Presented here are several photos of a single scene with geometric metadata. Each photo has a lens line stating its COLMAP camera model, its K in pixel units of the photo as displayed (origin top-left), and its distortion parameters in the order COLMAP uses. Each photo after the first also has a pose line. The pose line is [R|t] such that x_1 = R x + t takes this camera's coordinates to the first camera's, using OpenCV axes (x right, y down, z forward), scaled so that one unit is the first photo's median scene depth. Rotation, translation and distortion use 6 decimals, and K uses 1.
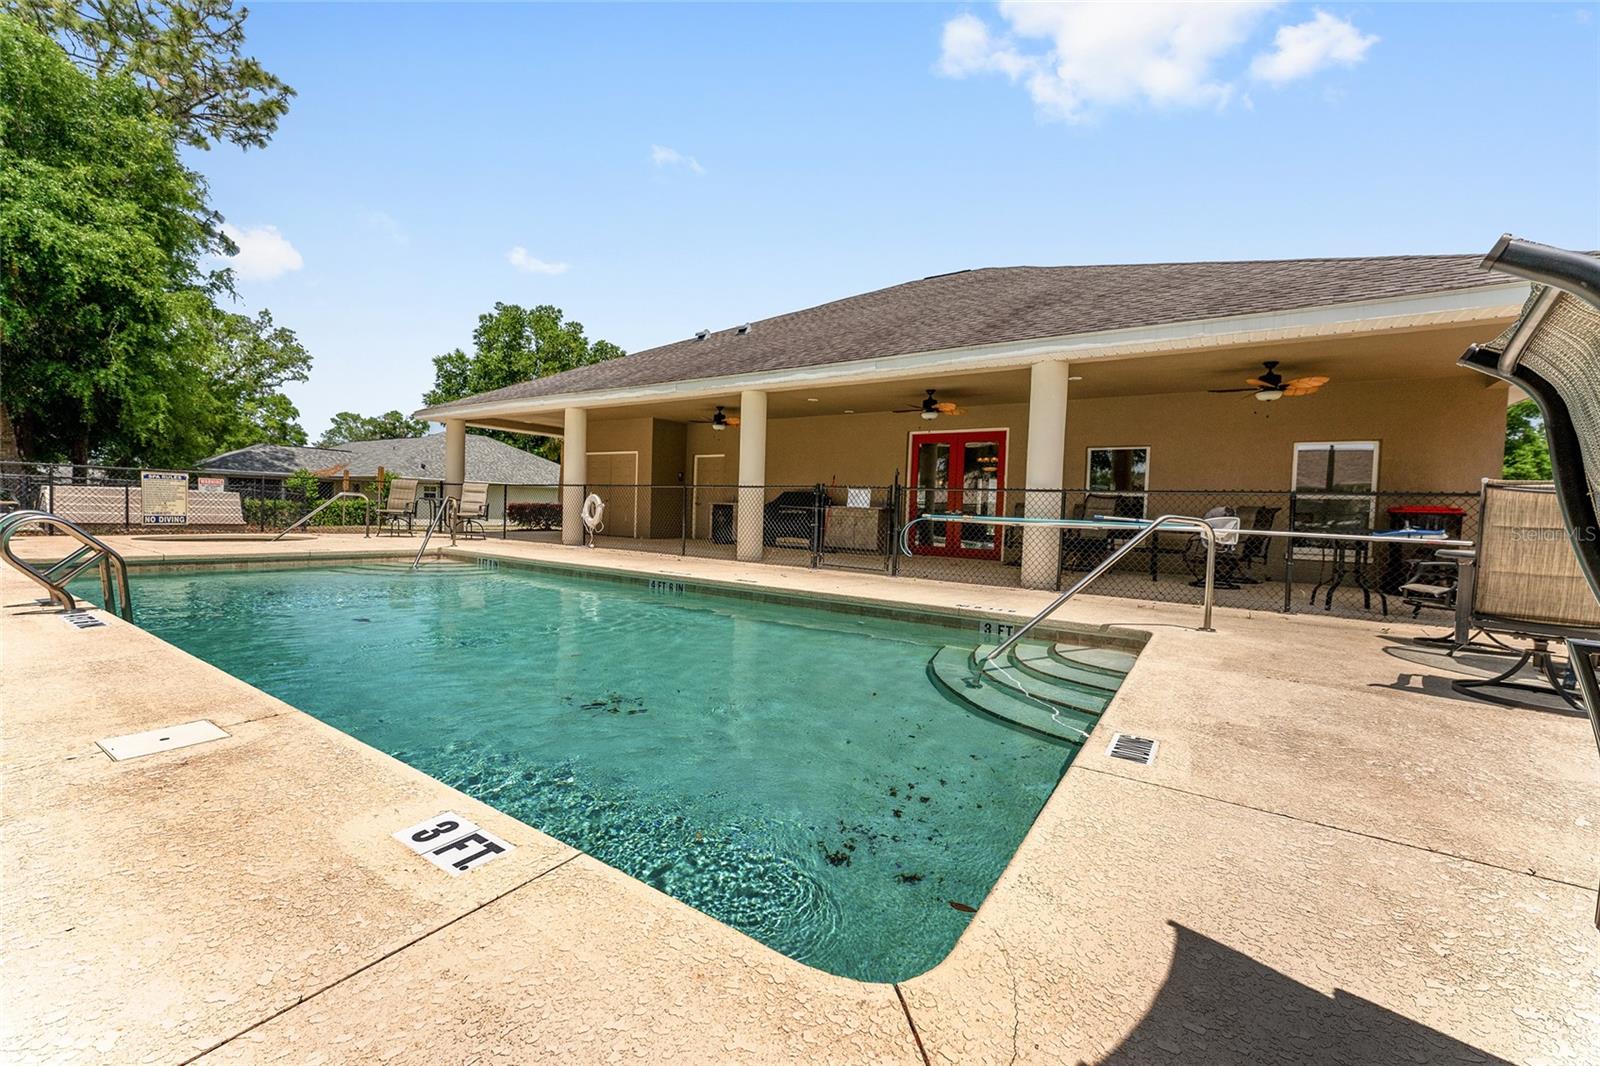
lens RADIAL K [[637.2, 0, 796.1], [0, 637.2, 526.0], [0, 0, 1]] dist [-0.000838, 0.000438]
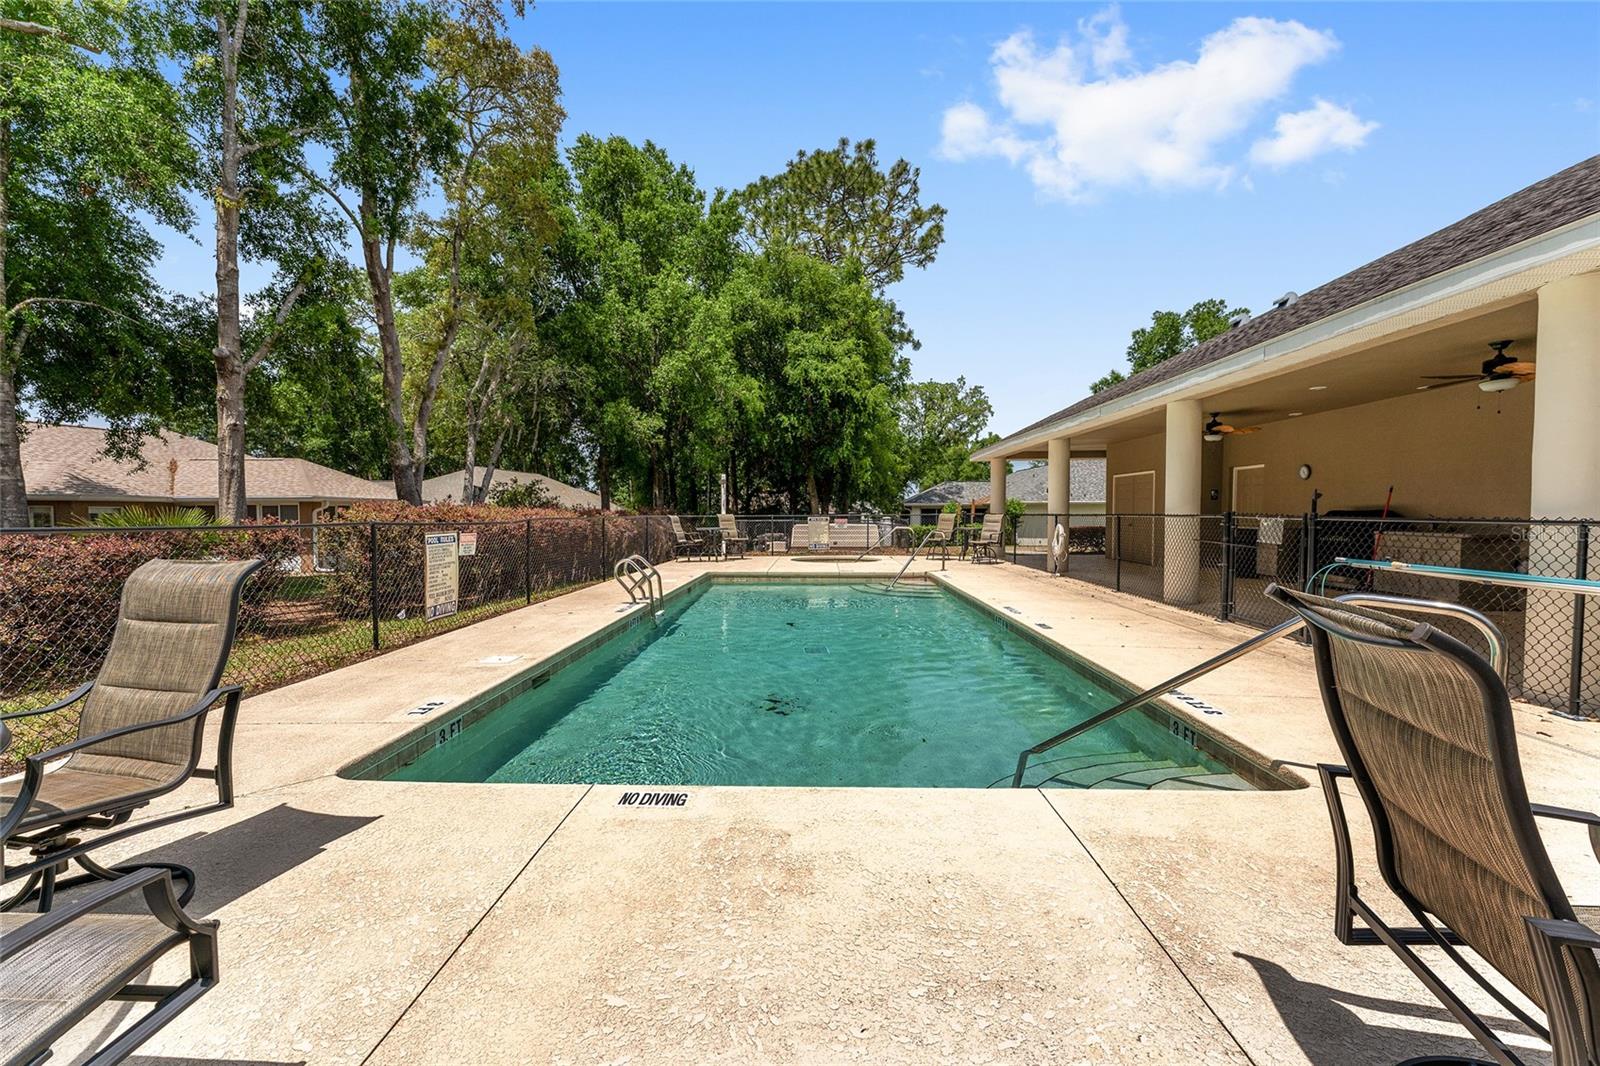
lens RADIAL K [[637.2, 0, 800.2], [0, 637.2, 530.1], [0, 0, 1]] dist [-0.000838, 0.000438]
pose [[0.527496, -0.013157, -0.849456, 0.326684], [0.002577, 0.999900, -0.013887, -0.027157], [0.849554, 0.005136, 0.527477, 0.114932]]
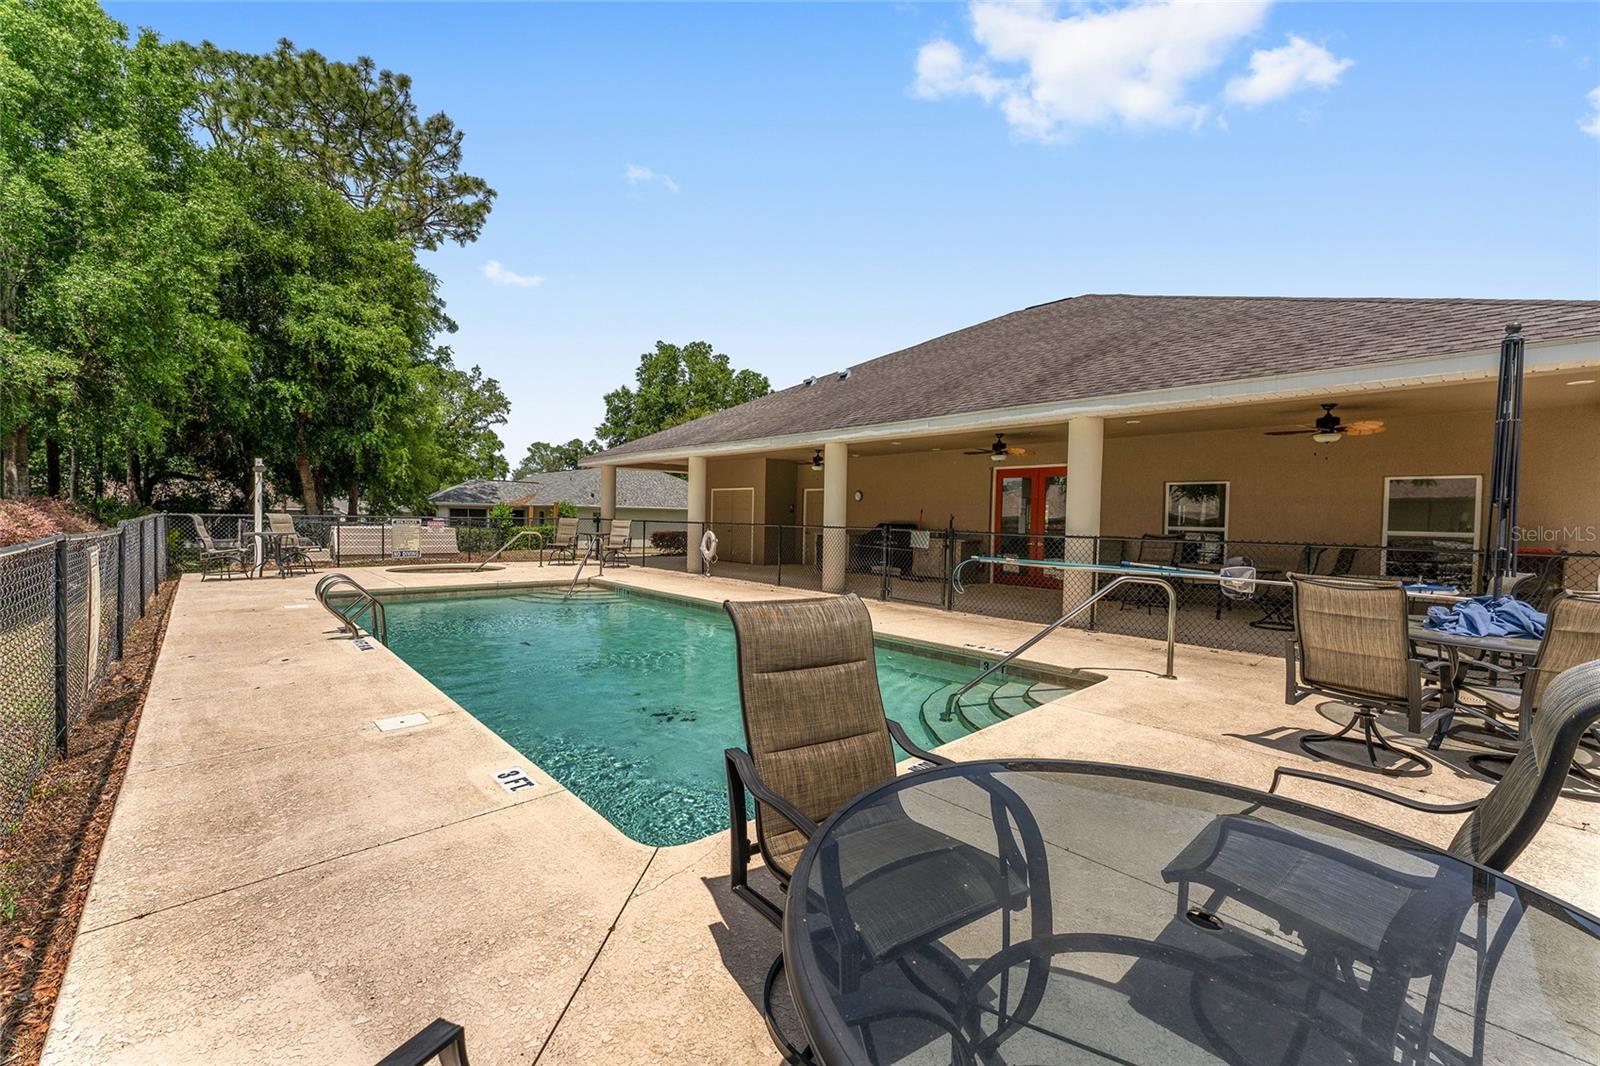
lens RADIAL K [[637.2, 0, 795.9], [0, 637.2, 526.3], [0, 0, 1]] dist [-0.000838, 0.000438]
pose [[0.972705, -0.011646, -0.231755, 0.109665], [0.008180, 0.999840, -0.015908, -0.038260], [0.231903, 0.013578, 0.972644, -0.107242]]
